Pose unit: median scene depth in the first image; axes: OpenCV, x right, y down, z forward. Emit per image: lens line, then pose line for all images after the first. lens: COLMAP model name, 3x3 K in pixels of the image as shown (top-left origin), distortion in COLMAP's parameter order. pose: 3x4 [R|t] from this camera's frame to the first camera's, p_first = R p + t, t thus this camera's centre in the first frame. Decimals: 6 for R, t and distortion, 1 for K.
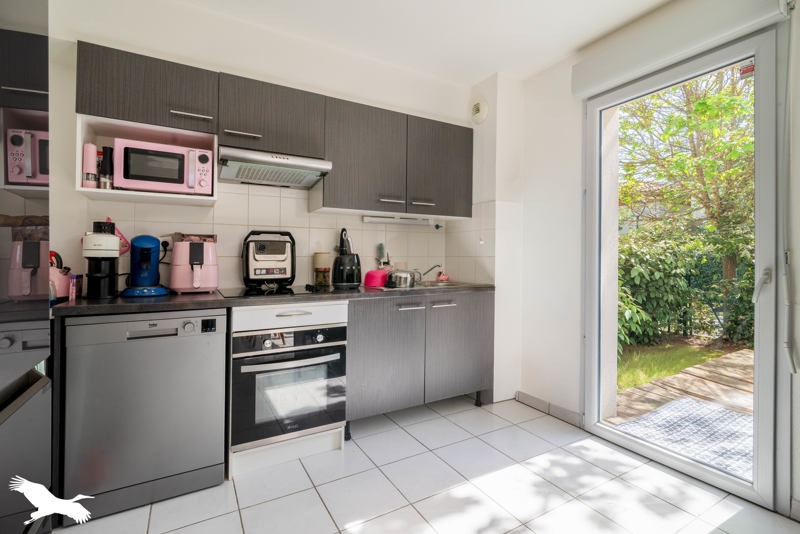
lens RADIAL K [[367.4, 0, 395.2], [0, 367.4, 256.9], [0, 0, 1]] dist [-0.013199, -0.000187]
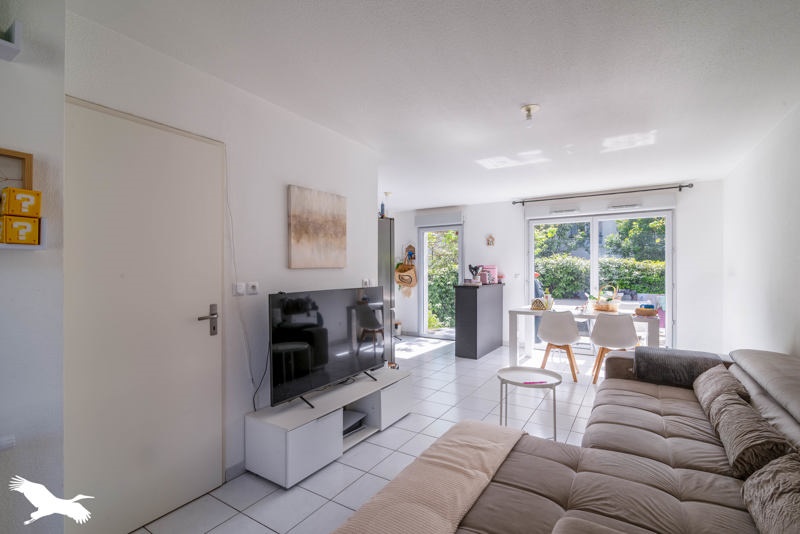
lens RADIAL K [[367.4, 0, 395.2], [0, 367.4, 256.9], [0, 0, 1]] dist [-0.013199, -0.000187]
pose [[0.884830, 0.011863, 0.465763, -1.340520], [0.004115, 0.999438, -0.033274, -0.108220], [-0.465896, 0.031359, 0.884284, -2.009530]]
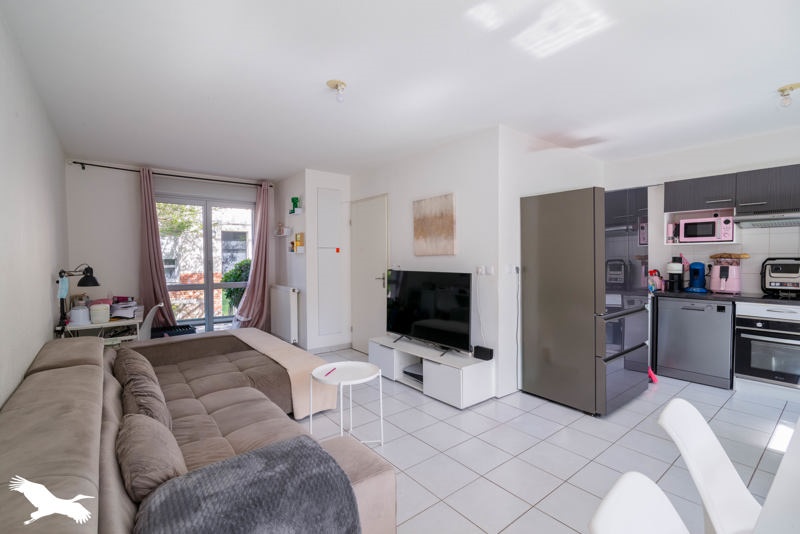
lens RADIAL K [[367.4, 0, 395.2], [0, 367.4, 256.9], [0, 0, 1]] dist [-0.013199, -0.000187]
pose [[0.140248, 0.004072, -0.990108, 1.128436], [0.009527, 0.999940, 0.005462, -0.120327], [0.990071, -0.010199, 0.140201, -0.985808]]
